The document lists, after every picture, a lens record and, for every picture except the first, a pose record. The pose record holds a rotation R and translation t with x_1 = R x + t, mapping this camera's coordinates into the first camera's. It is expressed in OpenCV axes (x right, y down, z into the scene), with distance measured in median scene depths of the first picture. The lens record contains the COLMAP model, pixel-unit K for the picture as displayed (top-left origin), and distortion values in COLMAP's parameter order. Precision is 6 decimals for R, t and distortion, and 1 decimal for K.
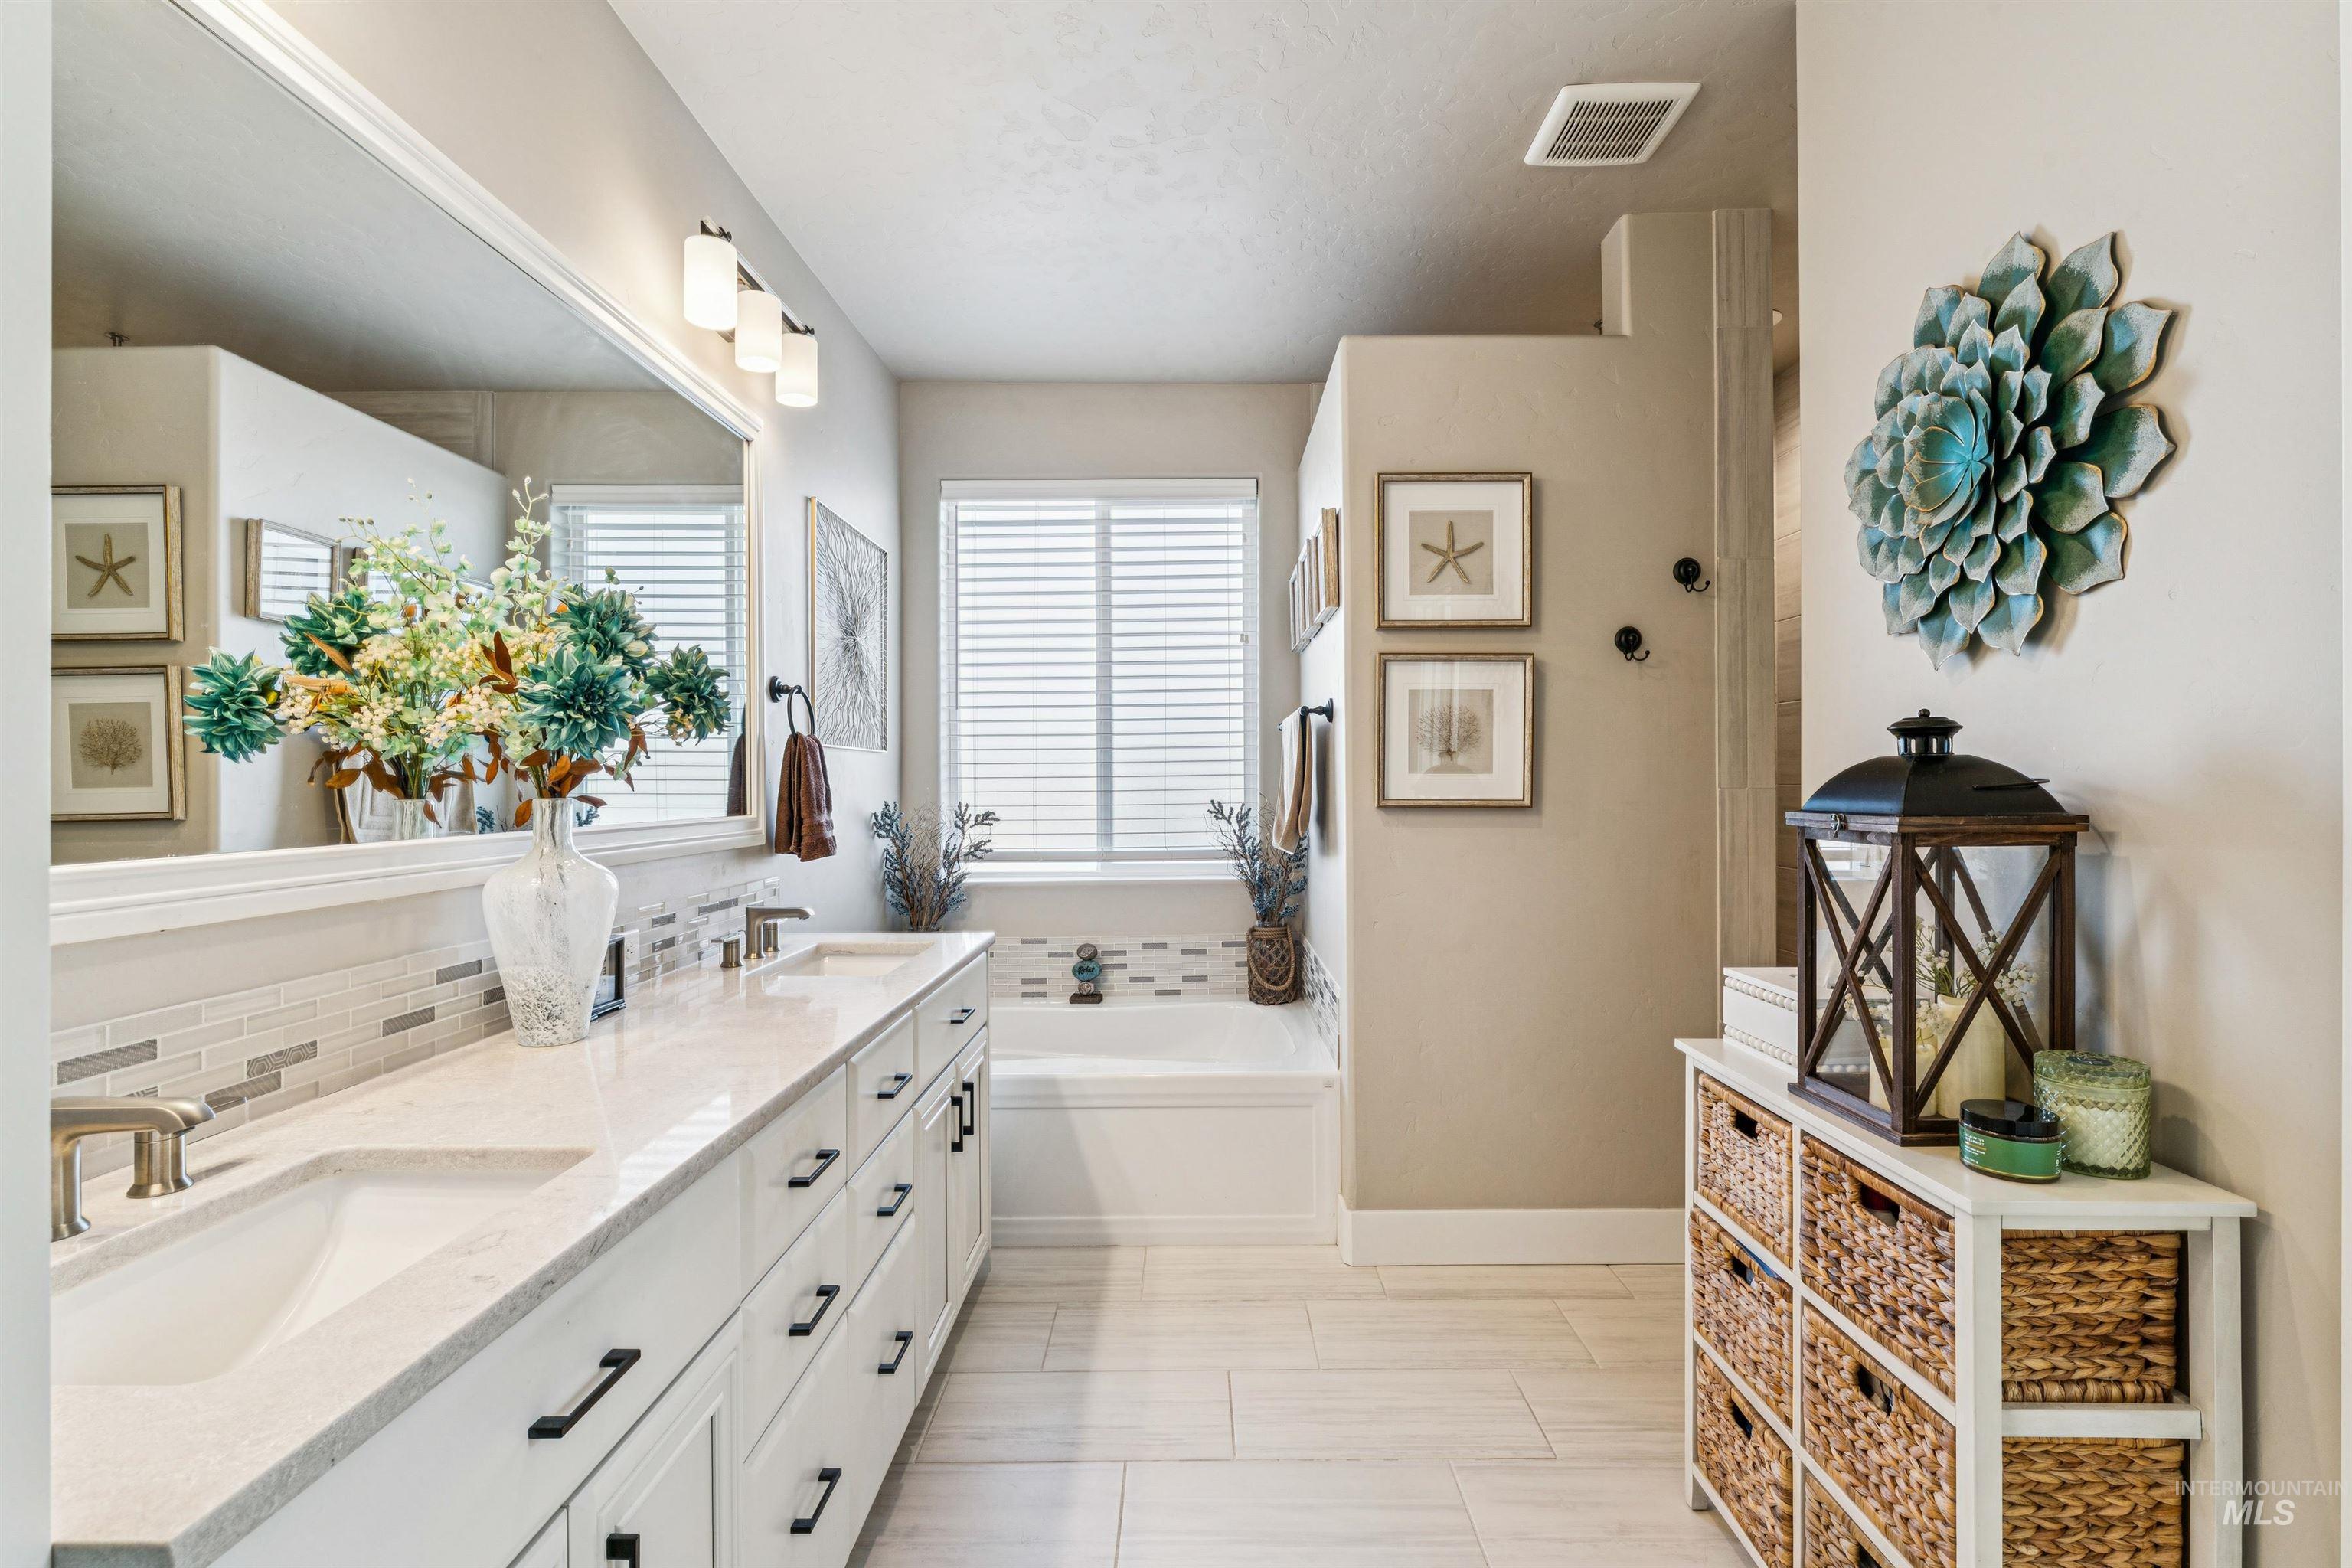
lens RADIAL K [[1097.7, 0, 1179.4], [0, 1097.7, 784.9], [0, 0, 1]] dist [-0.000015, 0.000000]
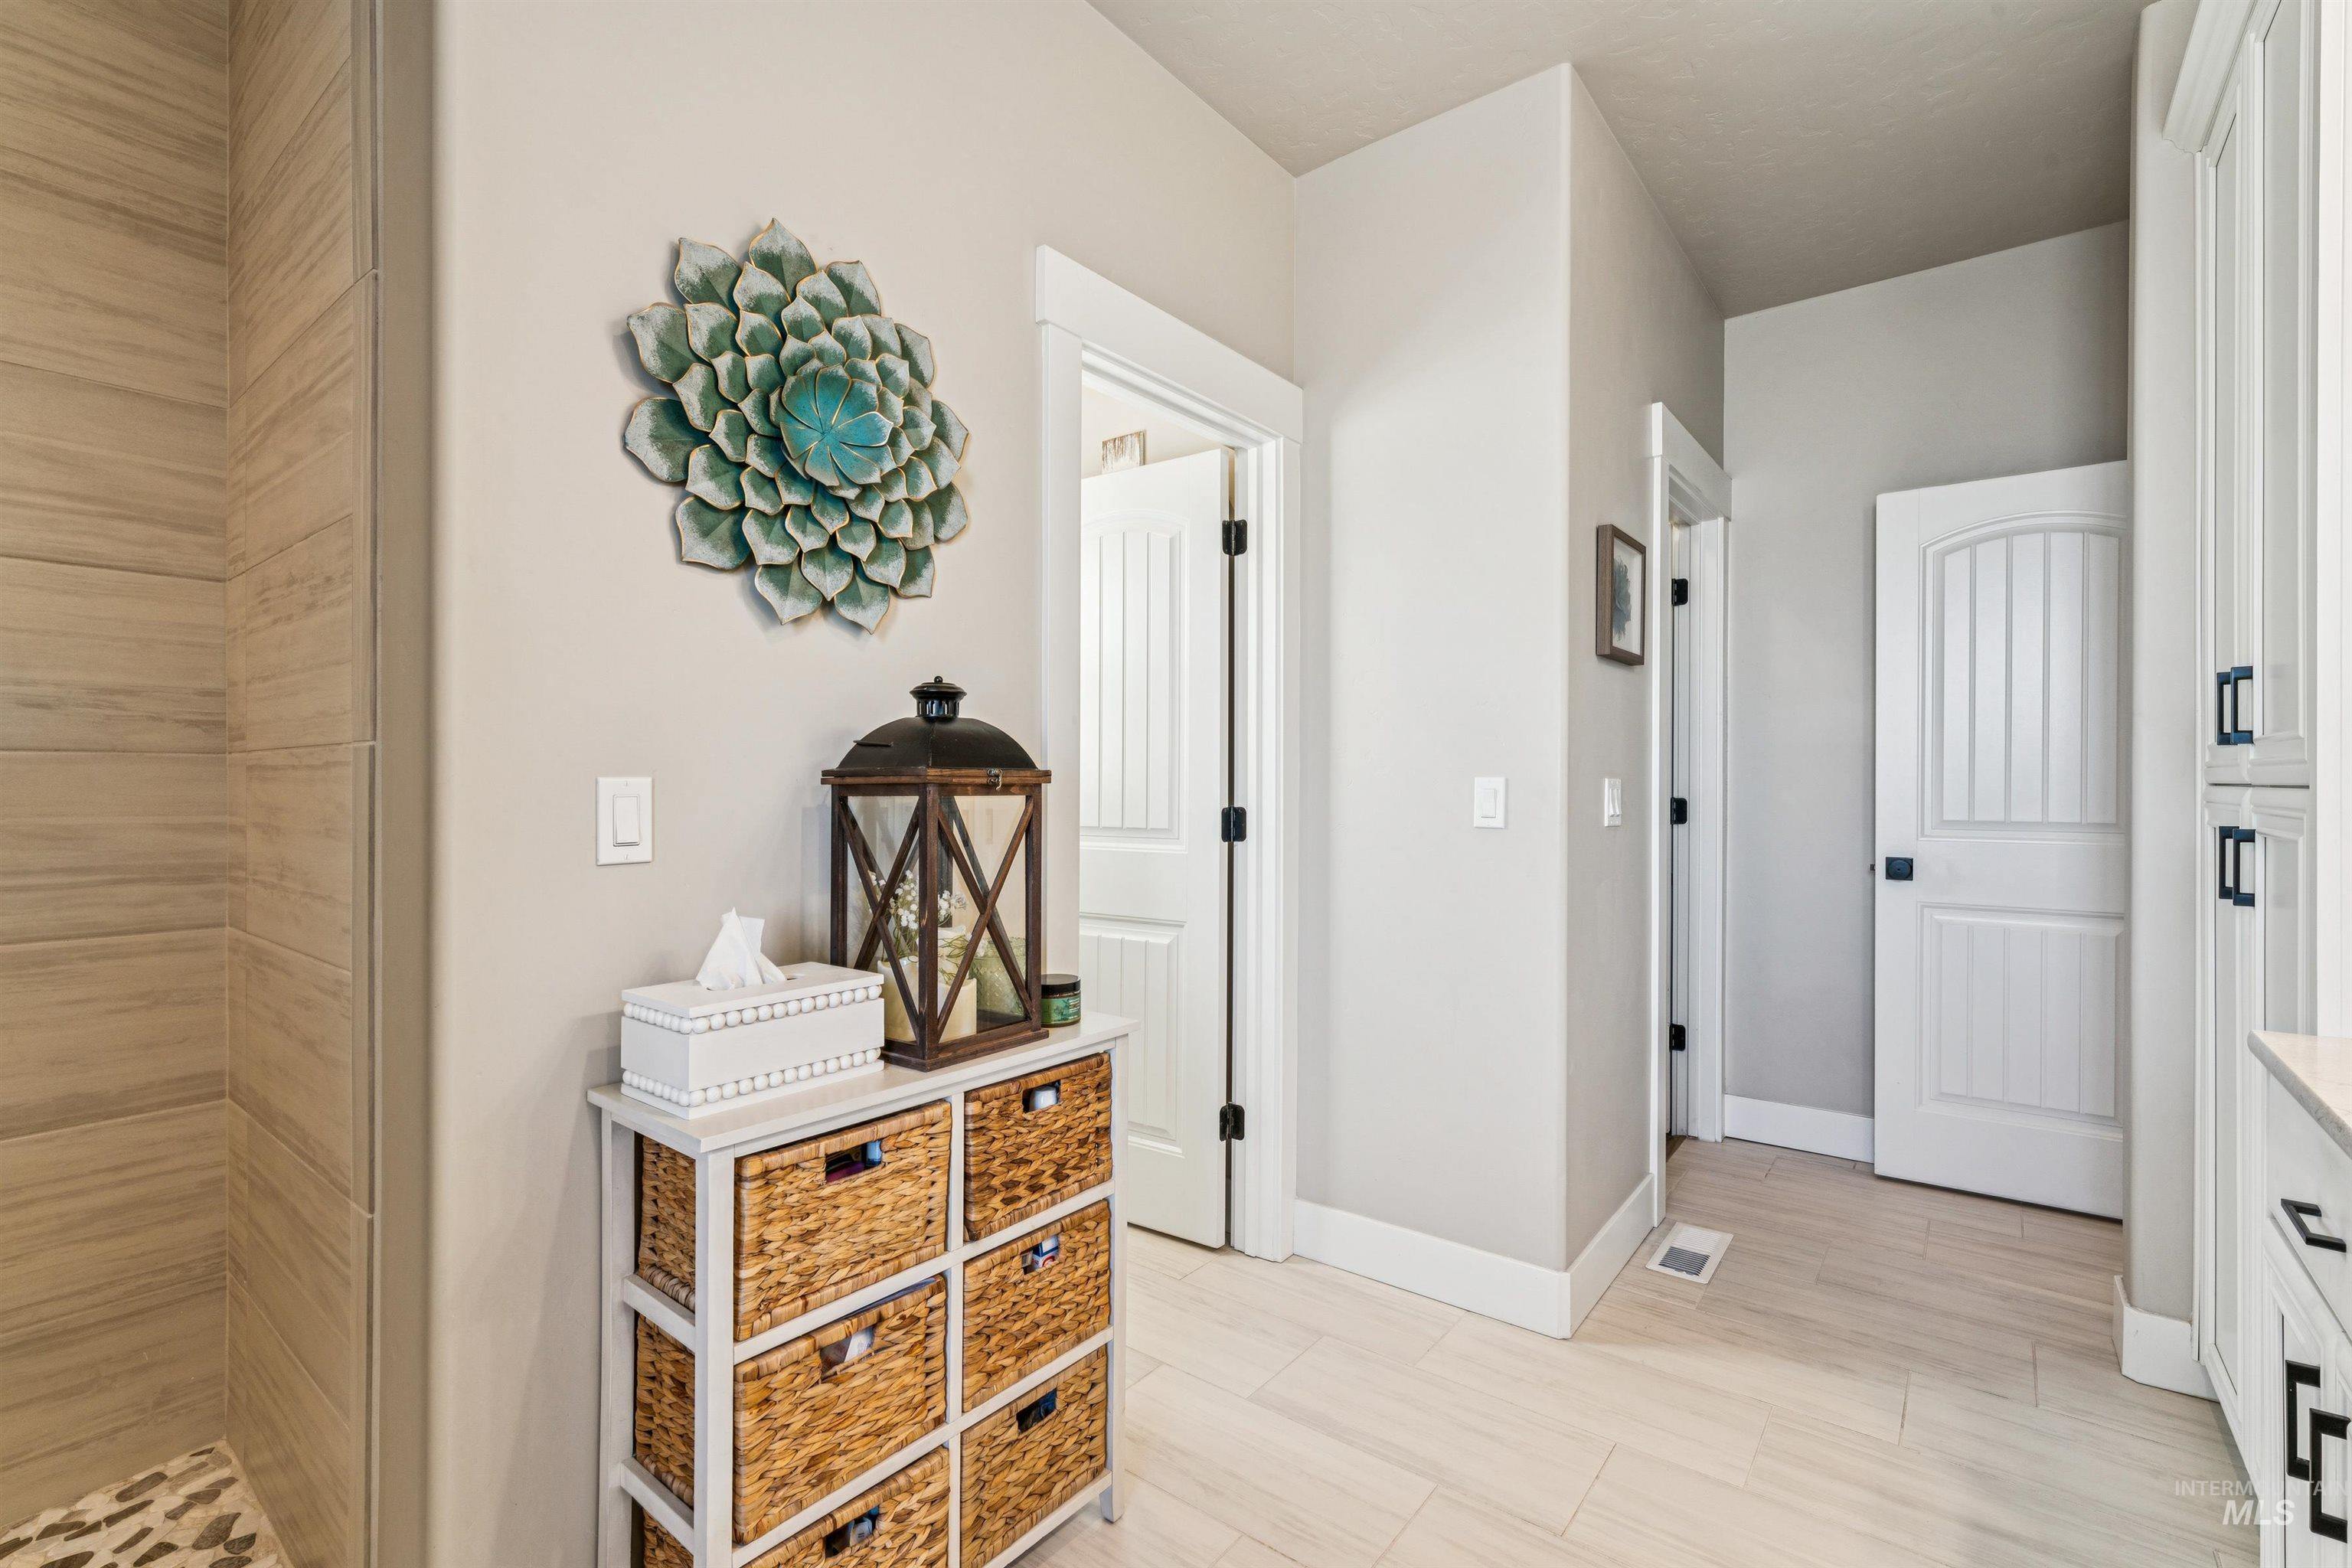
lens RADIAL K [[1055.7, 0, 1176.0], [0, 1055.7, 784.0], [0, 0, 1]] dist [0.000986, 0.000243]
pose [[-0.793315, -0.002101, 0.608808, -0.165285], [-0.005081, 0.999982, -0.003170, 0.040800], [-0.608790, -0.005608, -0.793312, 1.702046]]
